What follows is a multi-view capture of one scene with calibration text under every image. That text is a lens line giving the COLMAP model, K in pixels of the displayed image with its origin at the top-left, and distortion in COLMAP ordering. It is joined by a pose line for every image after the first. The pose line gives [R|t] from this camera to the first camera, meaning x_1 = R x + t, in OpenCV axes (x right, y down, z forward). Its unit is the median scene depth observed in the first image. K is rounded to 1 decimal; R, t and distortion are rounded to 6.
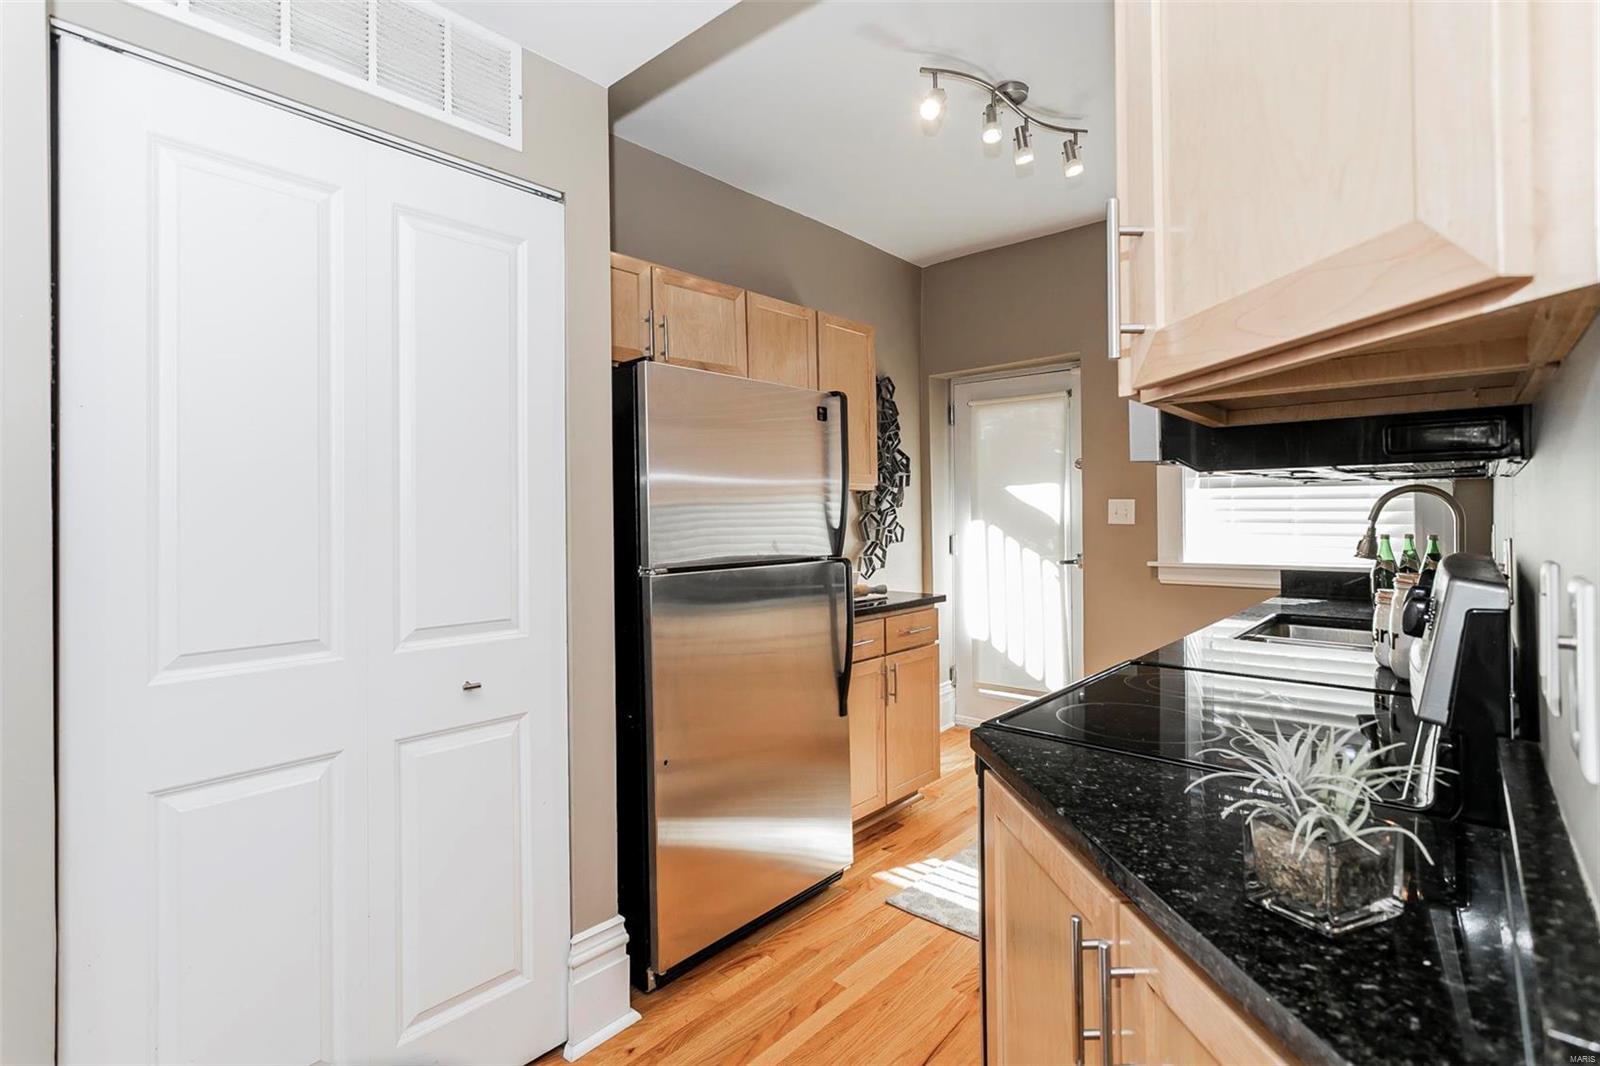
lens RADIAL K [[779.8, 0, 788.1], [0, 779.8, 511.7], [0, 0, 1]] dist [-0.001876, 0.001214]
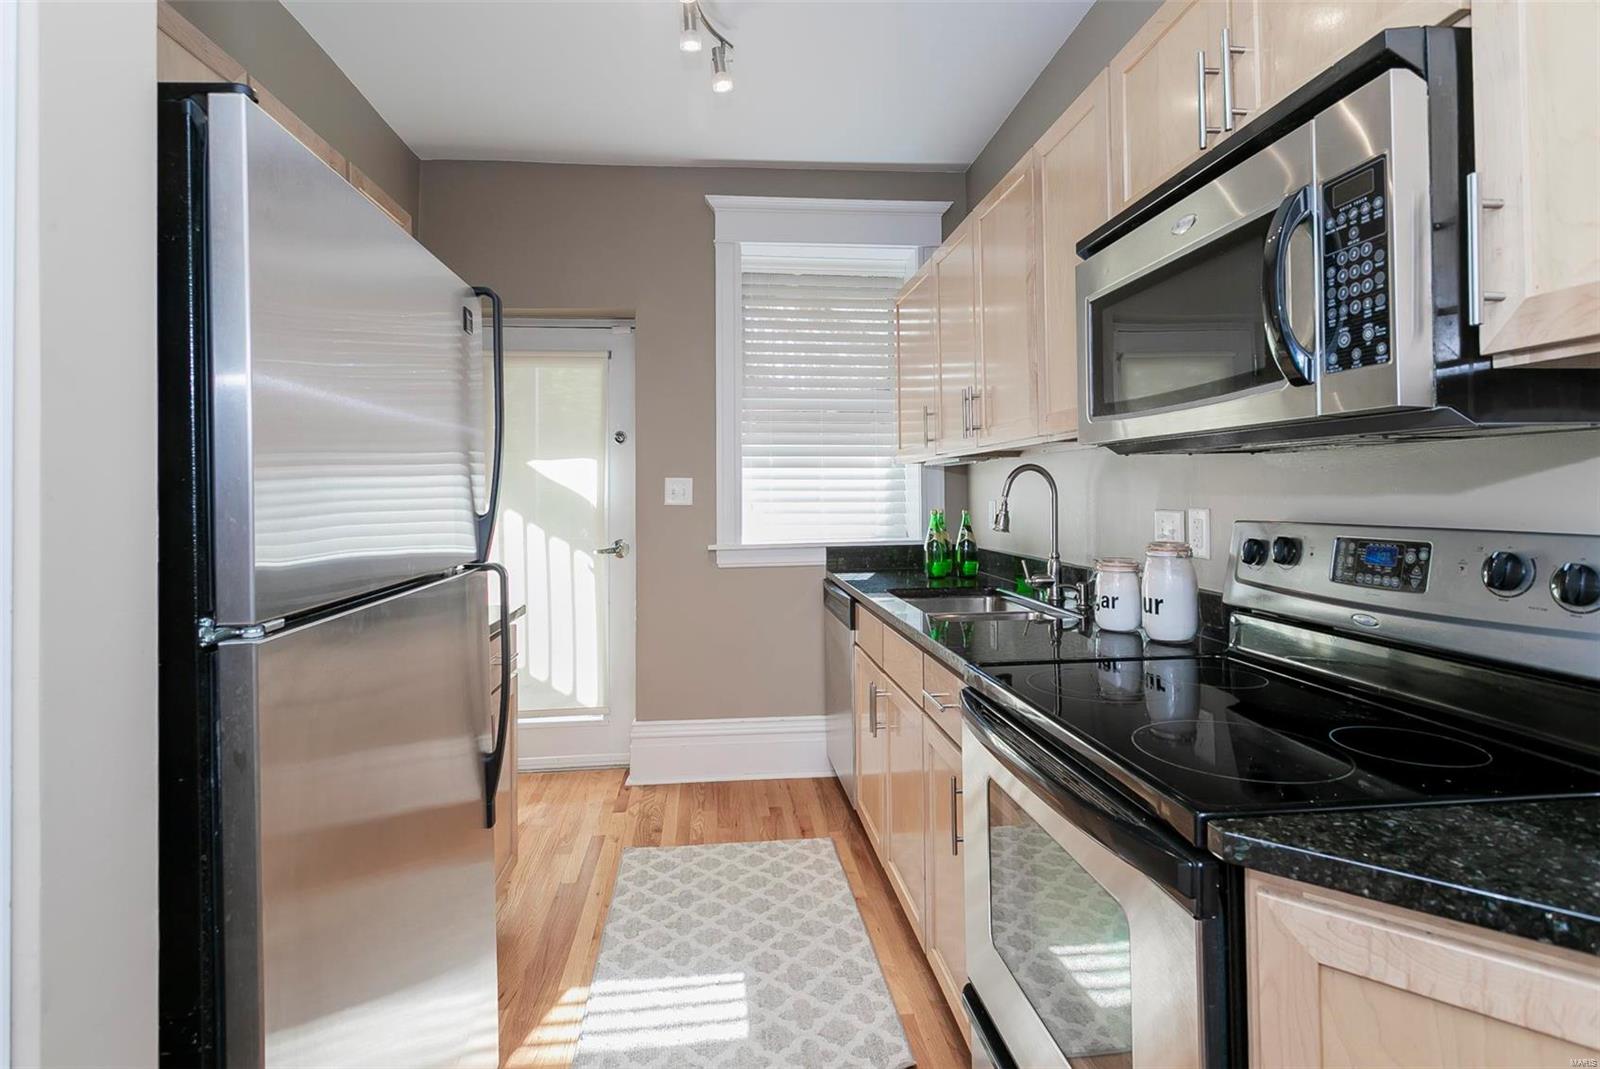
lens RADIAL K [[779.8, 0, 777.1], [0, 779.8, 479.8], [0, 0, 1]] dist [-0.001876, 0.001214]
pose [[0.671491, 0.012634, 0.740905, -0.211546], [0.004858, 0.999758, -0.021451, 0.007954], [-0.740997, 0.018004, 0.671267, 0.394444]]
